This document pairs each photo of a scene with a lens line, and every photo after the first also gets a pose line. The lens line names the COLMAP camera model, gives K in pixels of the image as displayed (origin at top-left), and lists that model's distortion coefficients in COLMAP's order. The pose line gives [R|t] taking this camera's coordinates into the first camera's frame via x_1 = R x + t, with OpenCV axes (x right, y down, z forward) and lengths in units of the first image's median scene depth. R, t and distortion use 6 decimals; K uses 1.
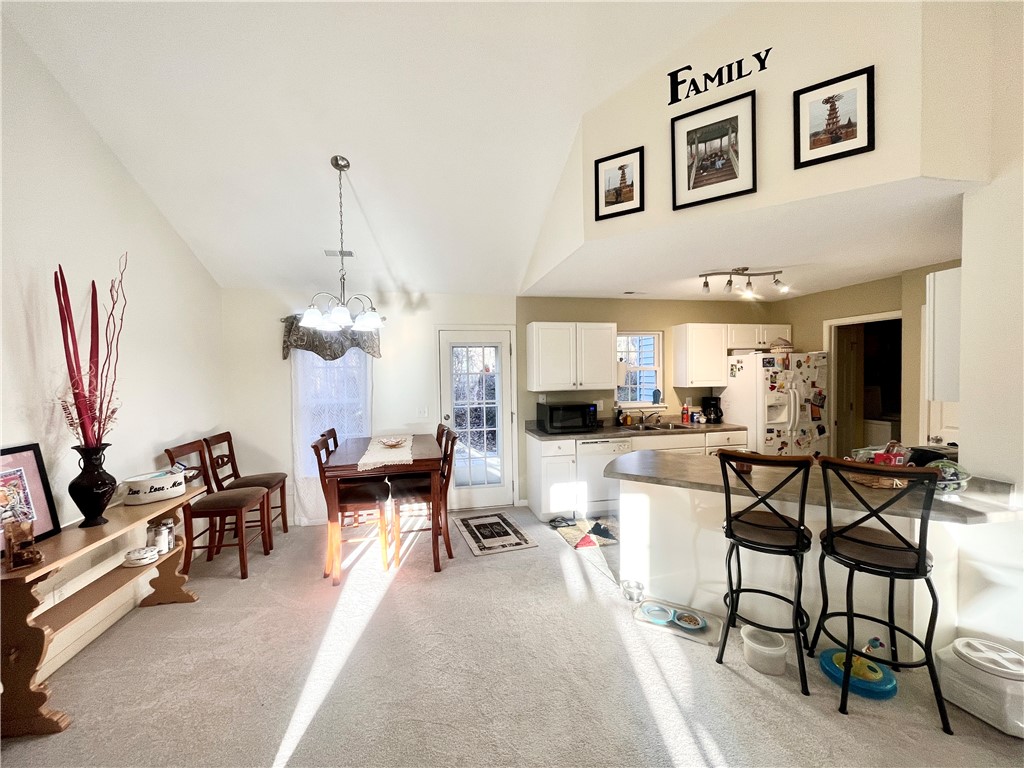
lens RADIAL K [[416.1, 0, 513.7], [0, 416.1, 386.0], [0, 0, 1]] dist [-0.003376, 0.000302]
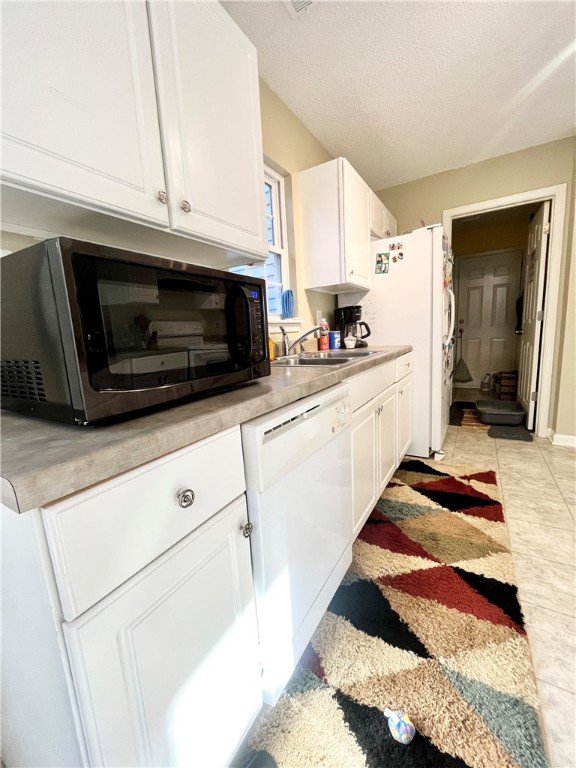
lens RADIAL K [[312.1, 0, 286.2], [0, 312.1, 384.2], [0, 0, 1]] dist [-0.003376, 0.000302]
pose [[0.683277, -0.135705, 0.717438, 0.048799], [0.058689, 0.989605, 0.131291, 0.080694], [-0.727797, -0.047603, 0.684139, 0.789222]]
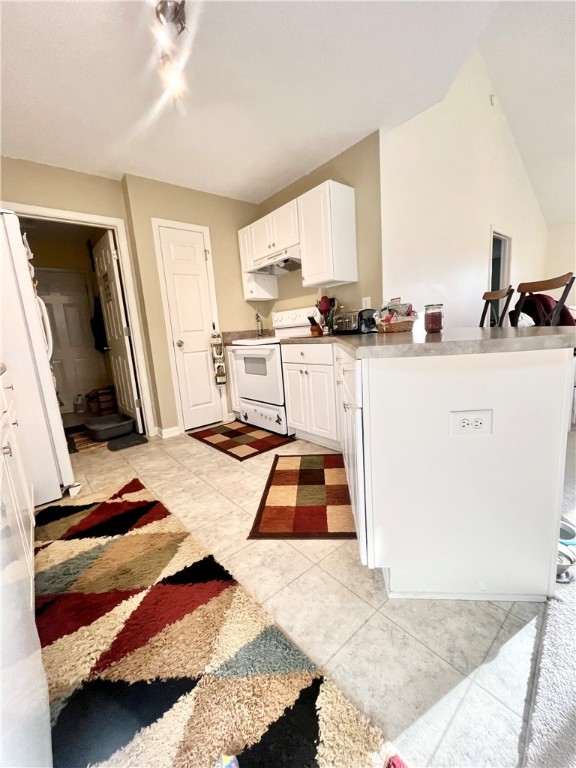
lens RADIAL K [[312.1, 0, 289.5], [0, 312.1, 384.1], [0, 0, 1]] dist [-0.003376, 0.000302]
pose [[-0.463876, -0.096079, 0.880675, 0.065868], [0.101196, 0.981848, 0.160419, 0.095629], [-0.880101, 0.163536, -0.445733, 0.854623]]
